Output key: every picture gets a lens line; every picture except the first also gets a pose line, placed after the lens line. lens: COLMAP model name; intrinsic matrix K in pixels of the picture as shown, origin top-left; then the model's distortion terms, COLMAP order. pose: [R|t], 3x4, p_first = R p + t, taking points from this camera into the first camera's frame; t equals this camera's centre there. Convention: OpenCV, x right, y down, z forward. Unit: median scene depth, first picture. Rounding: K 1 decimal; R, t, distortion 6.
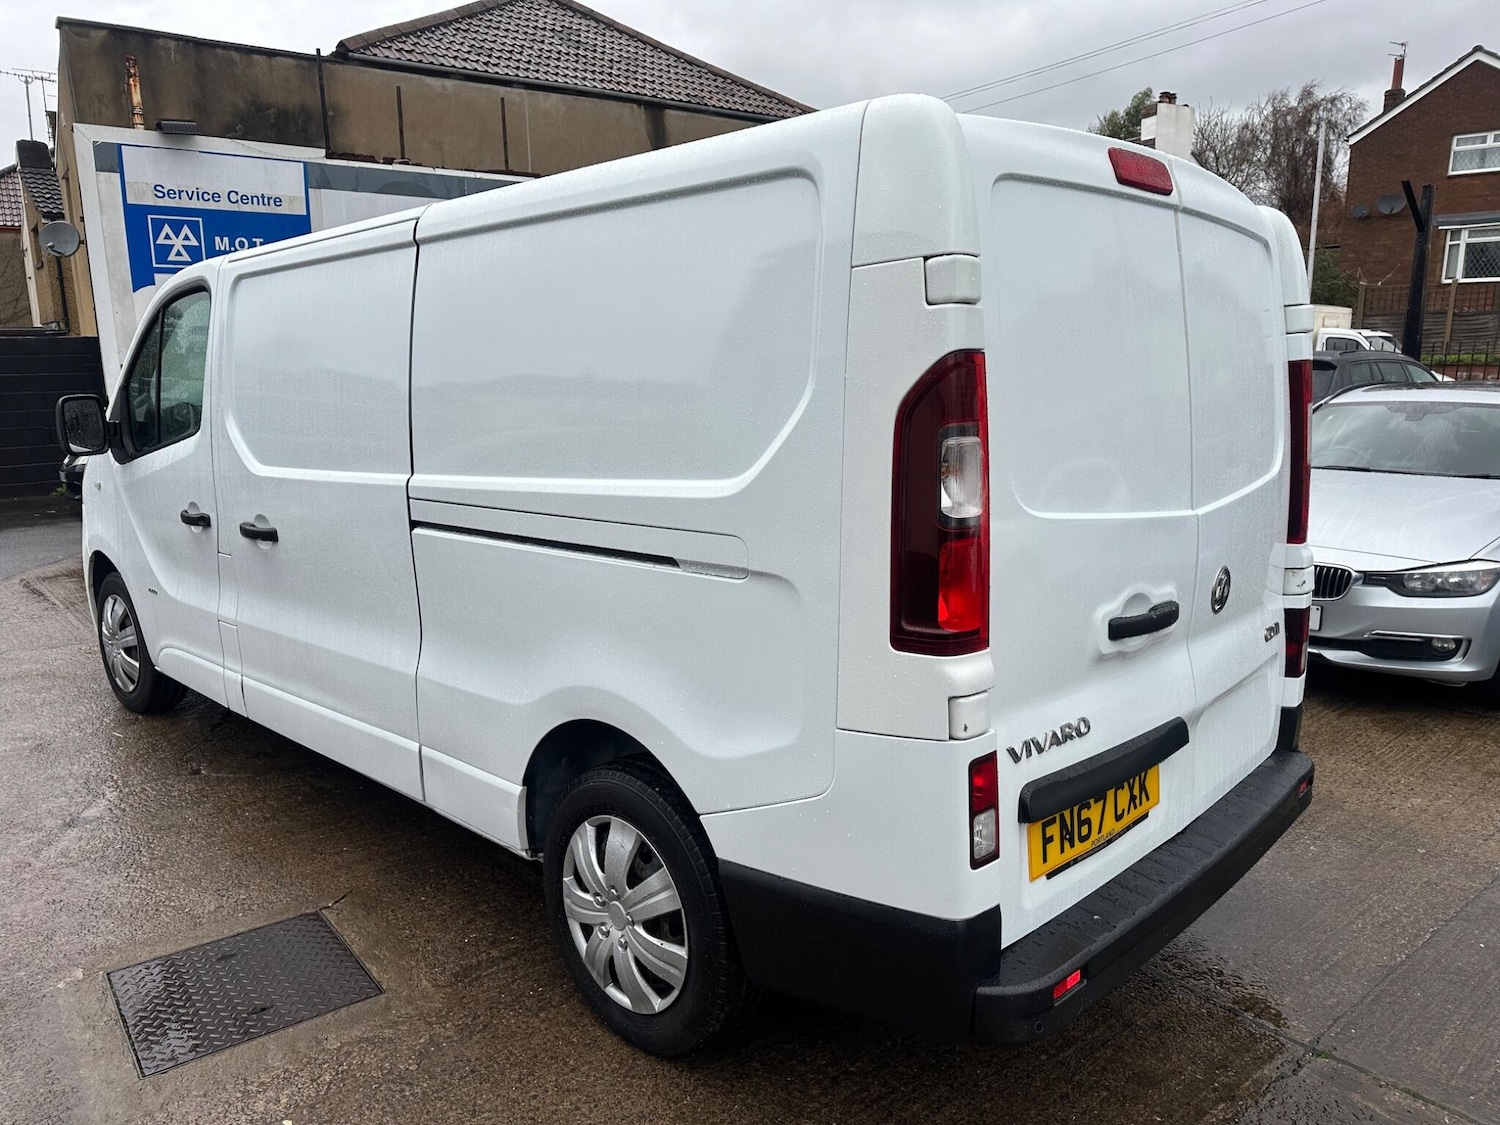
lens RADIAL K [[1060.0, 0, 734.1], [0, 1060.0, 565.7], [0, 0, 1]] dist [0.029773, -0.031726]
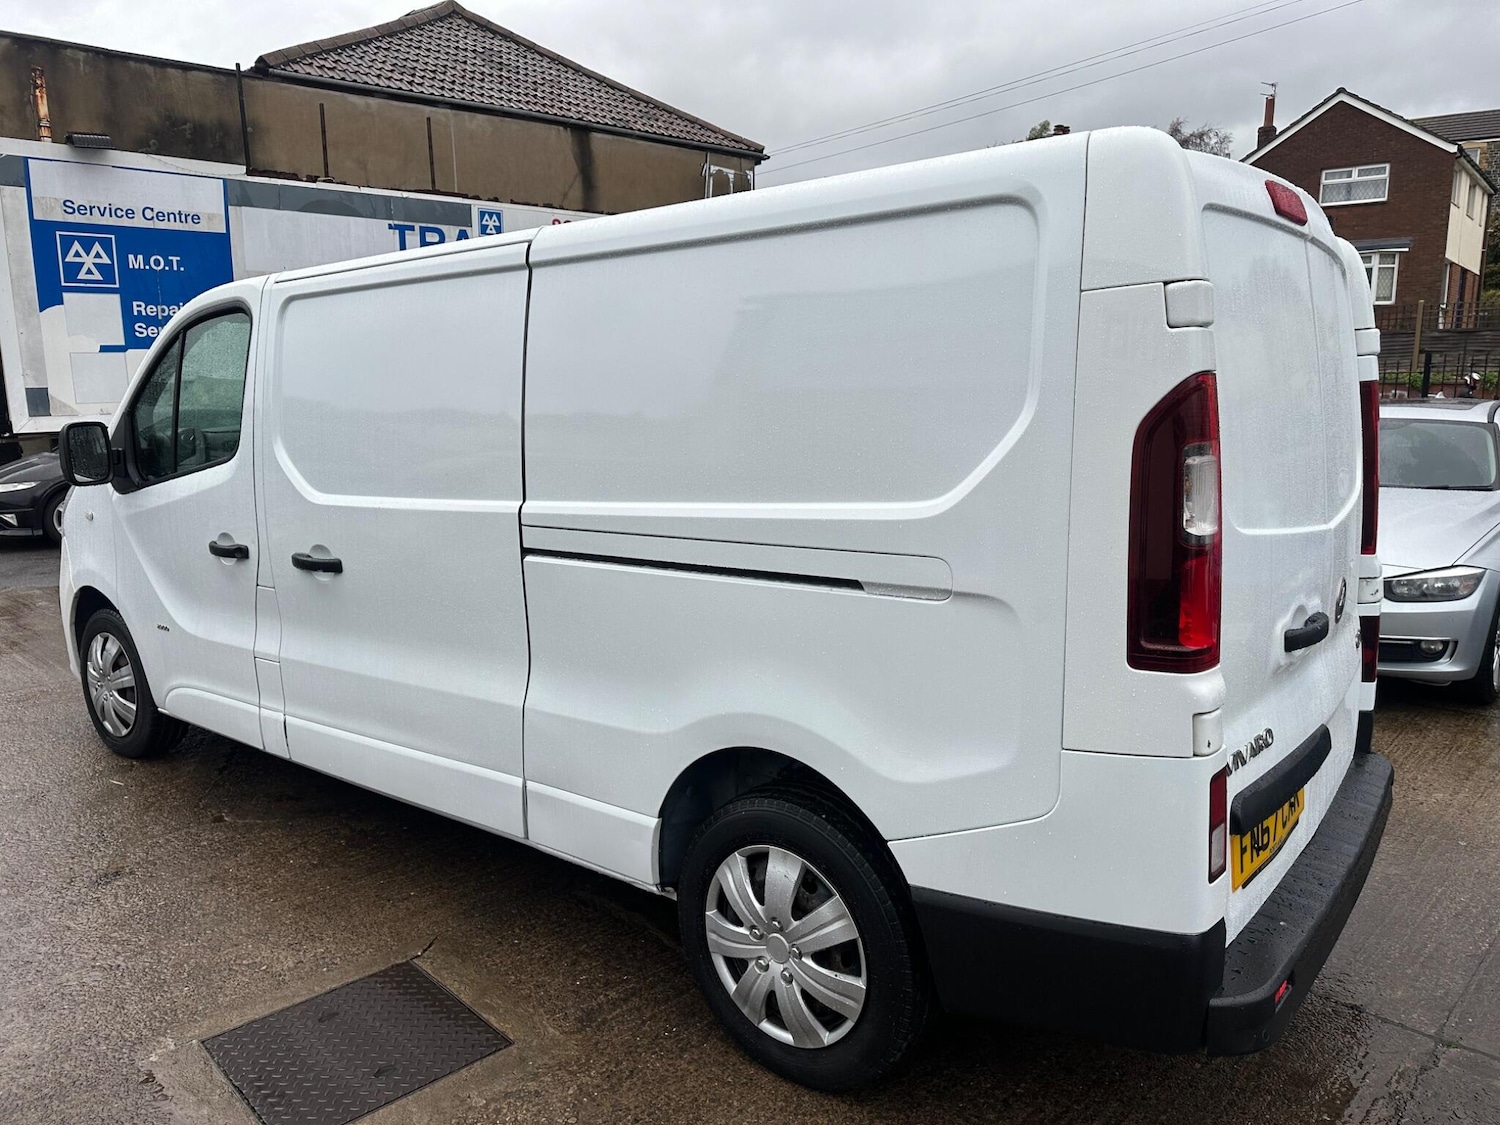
lens RADIAL K [[1060.0, 0, 742.3], [0, 1060.0, 551.1], [0, 0, 1]] dist [0.029773, -0.031726]
pose [[0.994893, -0.019382, 0.099056, -0.121670], [0.022505, 0.999281, -0.030515, -0.003573], [-0.098394, 0.032589, 0.994614, 0.009183]]
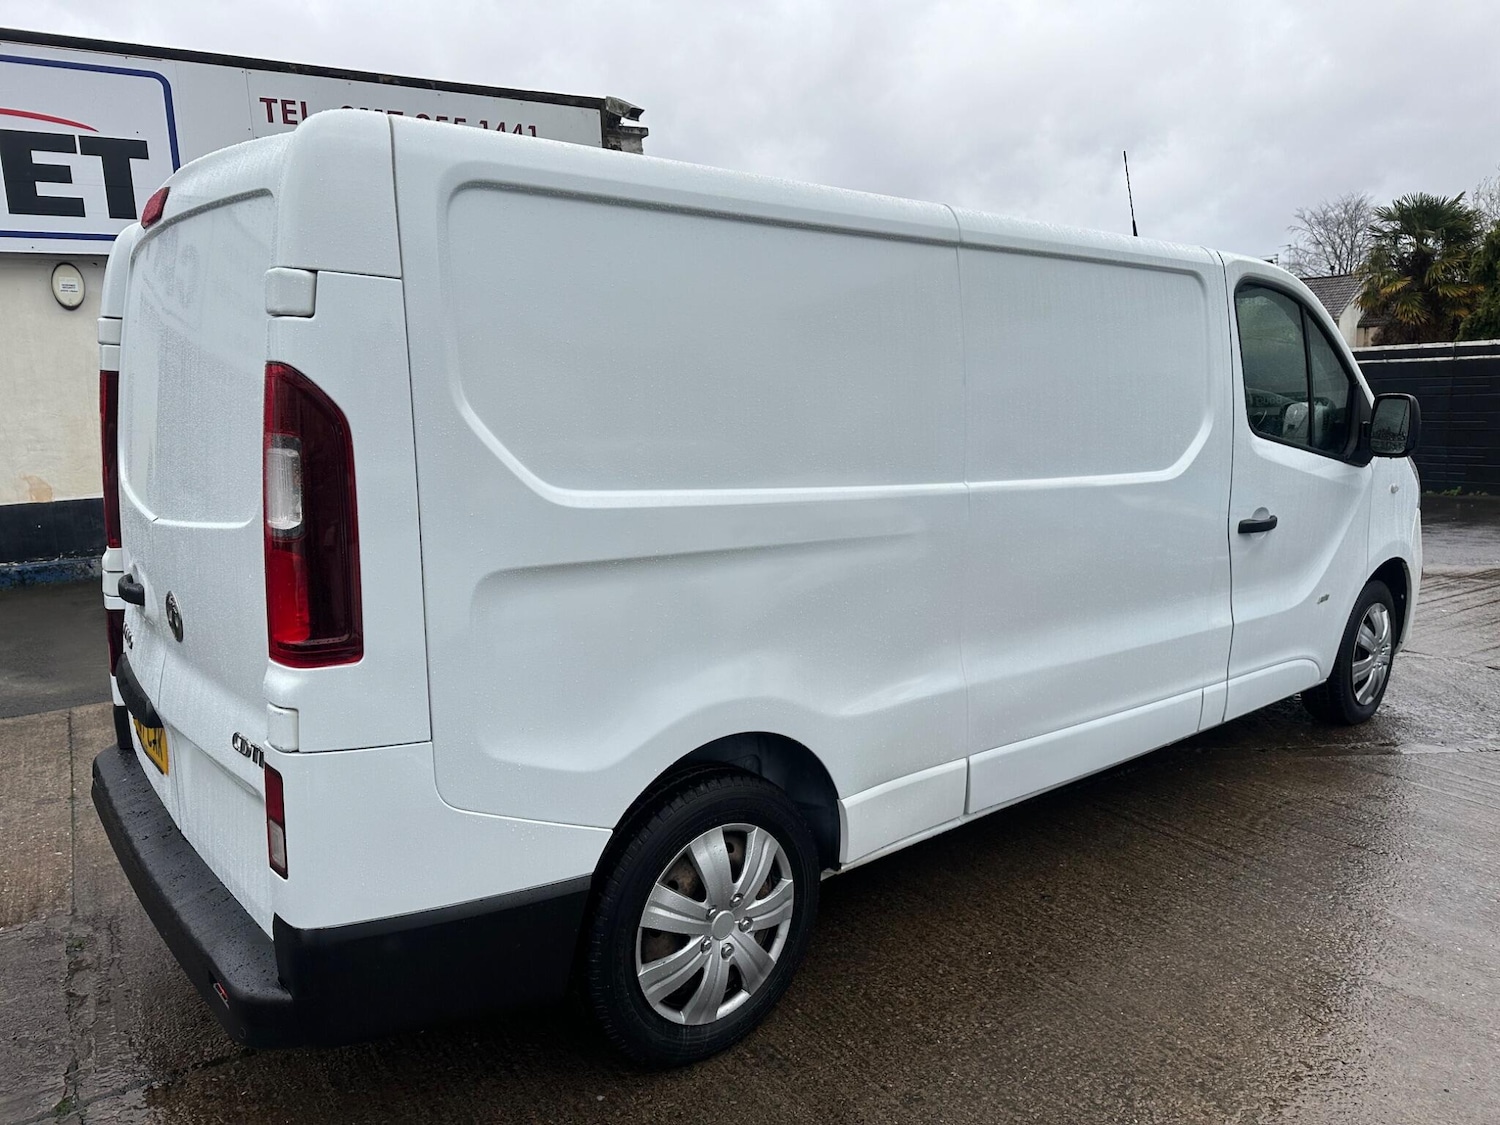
lens RADIAL K [[1060.0, 0, 765.8], [0, 1060.0, 559.7], [0, 0, 1]] dist [0.029773, -0.031726]
pose [[-0.092272, 0.167569, -0.981533, 0.700149], [-0.164306, 0.969663, 0.180989, -0.148154], [0.982084, 0.177972, -0.061940, 0.827018]]
